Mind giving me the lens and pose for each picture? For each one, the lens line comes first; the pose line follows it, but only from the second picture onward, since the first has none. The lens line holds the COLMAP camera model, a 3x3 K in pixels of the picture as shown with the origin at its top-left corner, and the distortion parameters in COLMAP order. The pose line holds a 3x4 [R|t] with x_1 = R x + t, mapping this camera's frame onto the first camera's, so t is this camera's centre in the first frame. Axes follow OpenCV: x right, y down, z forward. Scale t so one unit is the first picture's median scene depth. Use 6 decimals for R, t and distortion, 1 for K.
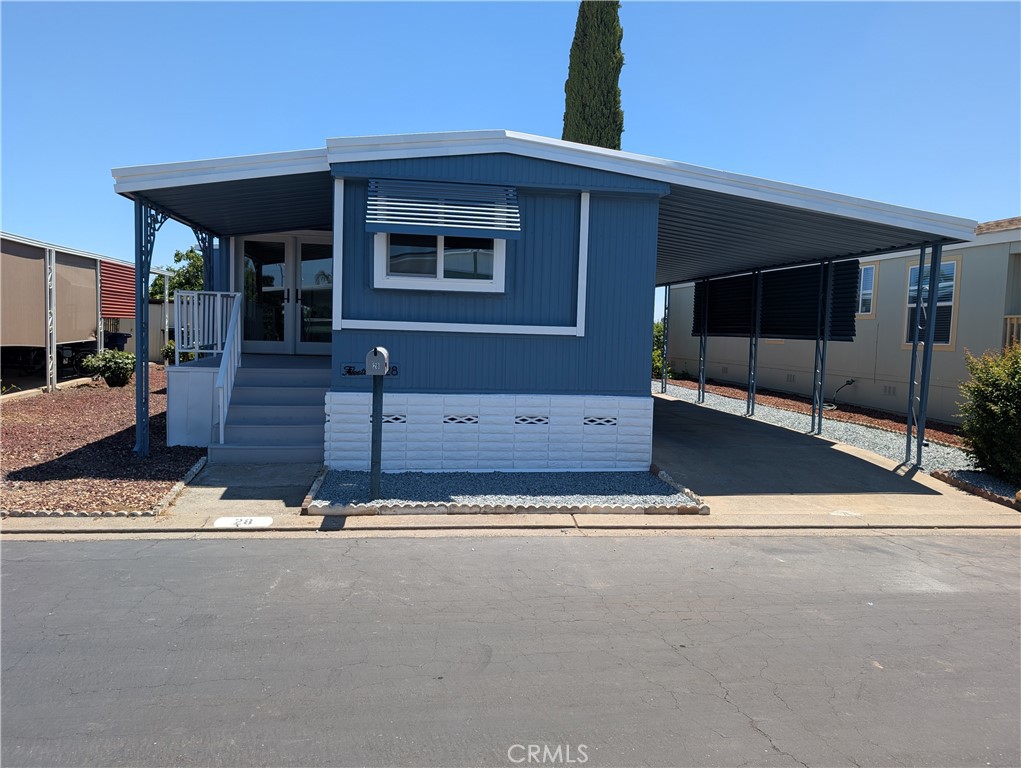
lens RADIAL K [[740.8, 0, 508.2], [0, 740.8, 371.3], [0, 0, 1]] dist [0.016136, -0.005030]
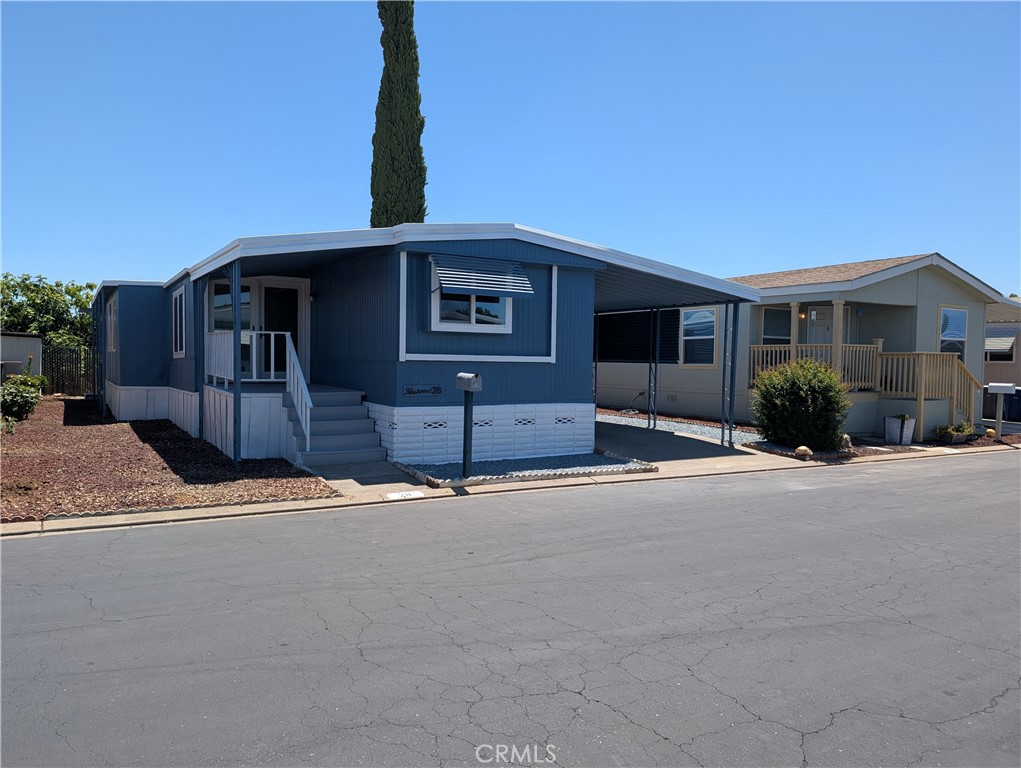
lens RADIAL K [[737.3, 0, 510.5], [0, 737.3, 384.0], [0, 0, 1]] dist [0.026486, -0.011852]
pose [[0.924307, -0.027007, 0.380694, -0.541706], [0.033530, 0.999382, -0.010513, 0.006439], [-0.380175, 0.022482, 0.924641, -0.318044]]
